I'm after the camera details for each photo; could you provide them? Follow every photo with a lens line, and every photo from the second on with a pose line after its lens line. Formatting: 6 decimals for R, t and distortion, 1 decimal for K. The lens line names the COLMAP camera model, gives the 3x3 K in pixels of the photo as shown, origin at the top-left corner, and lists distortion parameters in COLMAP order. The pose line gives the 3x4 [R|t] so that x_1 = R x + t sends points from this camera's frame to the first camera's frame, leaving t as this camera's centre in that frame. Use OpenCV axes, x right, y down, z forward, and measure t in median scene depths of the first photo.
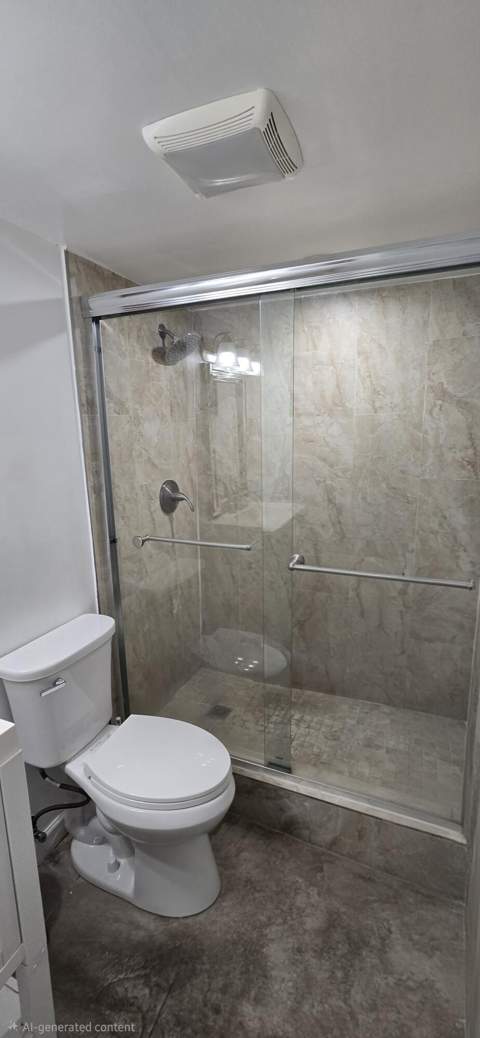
lens RADIAL K [[426.0, 0, 240.0], [0, 426.0, 519.0], [0, 0, 1]] dist [-0.000350, 0.000417]
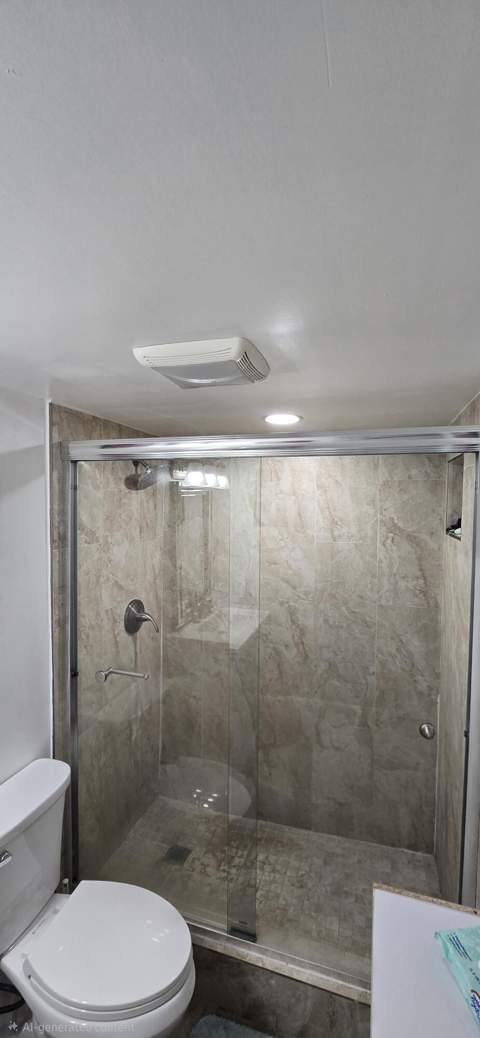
lens RADIAL K [[426.0, 0, 240.0], [0, 426.0, 519.0], [0, 0, 1]] dist [-0.000350, 0.000417]
pose [[0.995736, 0.024305, 0.088988, -0.015341], [-0.009164, 0.985956, -0.166754, -0.125972], [-0.091791, 0.165228, 0.981975, -0.041429]]
